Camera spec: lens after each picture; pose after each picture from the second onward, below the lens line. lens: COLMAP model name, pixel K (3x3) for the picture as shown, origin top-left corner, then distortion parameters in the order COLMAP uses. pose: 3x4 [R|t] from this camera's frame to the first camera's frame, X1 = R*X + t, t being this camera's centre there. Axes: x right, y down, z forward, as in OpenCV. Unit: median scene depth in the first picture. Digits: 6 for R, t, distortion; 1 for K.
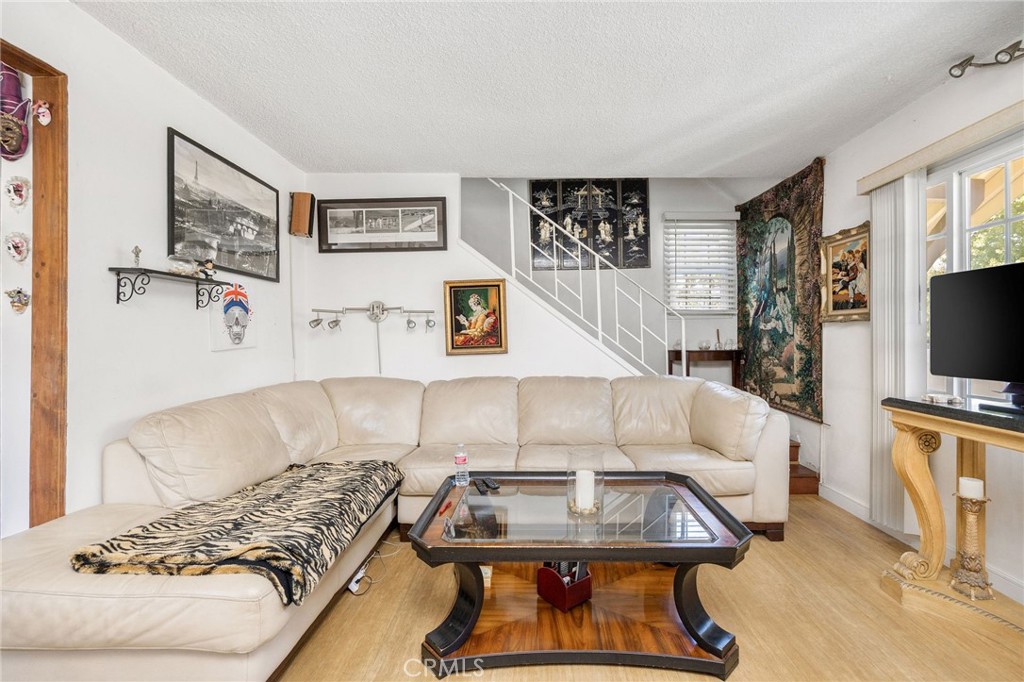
lens RADIAL K [[454.8, 0, 512.0], [0, 454.8, 341.0], [0, 0, 1]] dist [-0.003599, -0.000223]
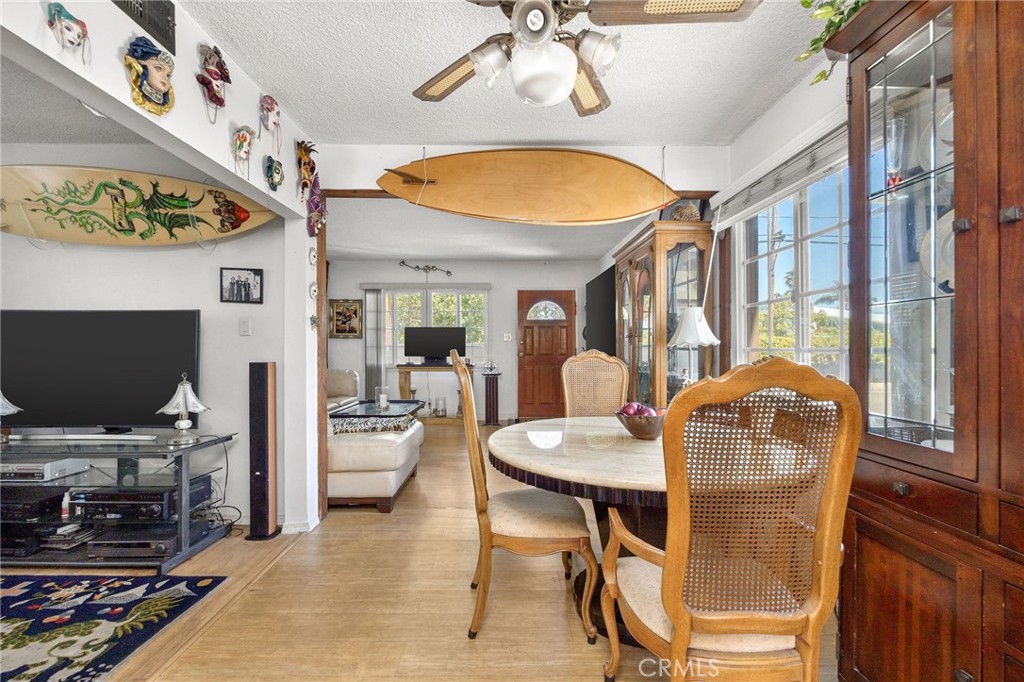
lens RADIAL K [[454.8, 0, 512.0], [0, 454.8, 341.0], [0, 0, 1]] dist [-0.003599, -0.000223]
pose [[-0.004749, 0.002800, 0.999985, -1.125753], [-0.000819, 0.999996, -0.002804, -0.015773], [-0.999988, -0.000832, -0.004746, 0.104229]]
